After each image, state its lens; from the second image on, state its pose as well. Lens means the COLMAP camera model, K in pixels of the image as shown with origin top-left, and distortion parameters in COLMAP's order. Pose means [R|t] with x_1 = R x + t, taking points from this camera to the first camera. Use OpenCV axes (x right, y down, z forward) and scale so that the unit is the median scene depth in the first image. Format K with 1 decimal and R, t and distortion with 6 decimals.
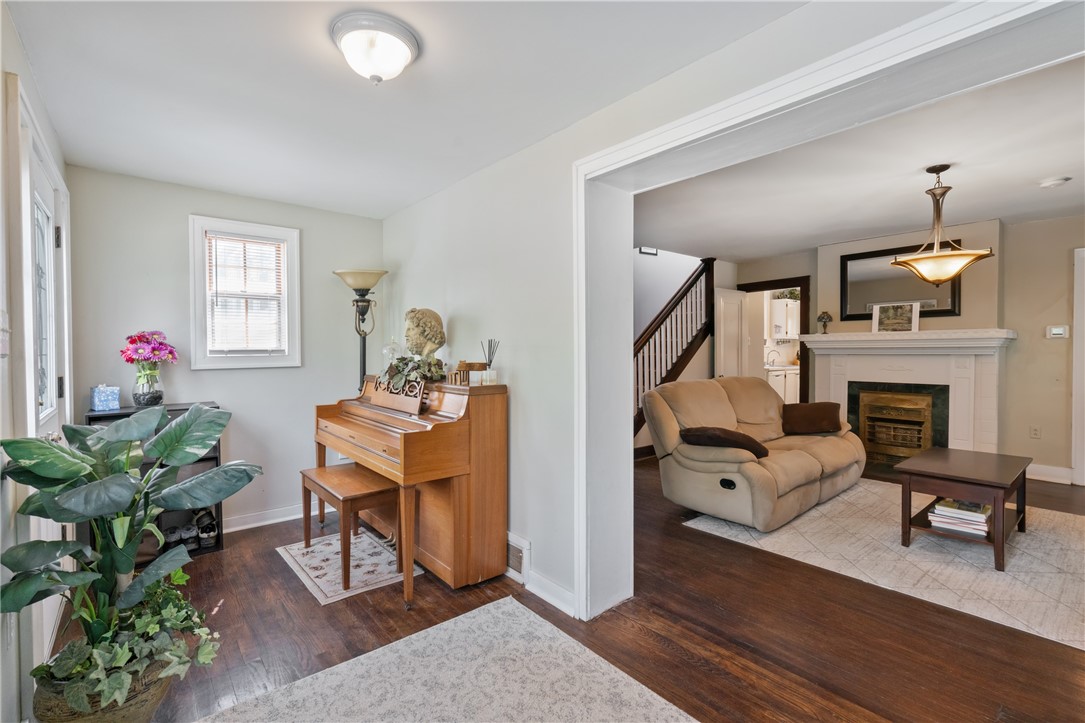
lens RADIAL K [[493.0, 0, 541.0], [0, 493.0, 355.1], [0, 0, 1]] dist [0.000719, -0.000336]
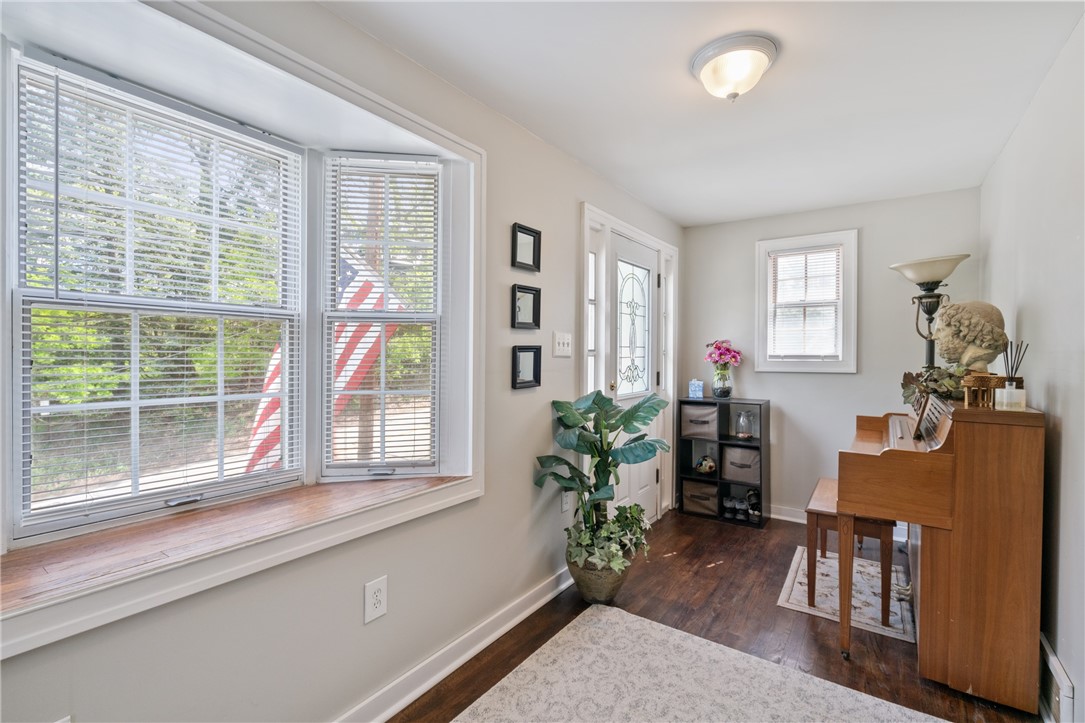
lens RADIAL K [[493.0, 0, 534.7], [0, 493.0, 357.2], [0, 0, 1]] dist [0.000719, -0.000336]
pose [[0.245082, 0.010722, -0.969443, 0.322501], [-0.019228, 0.999796, 0.006197, -0.002159], [0.969312, 0.017121, 0.245238, 0.194881]]
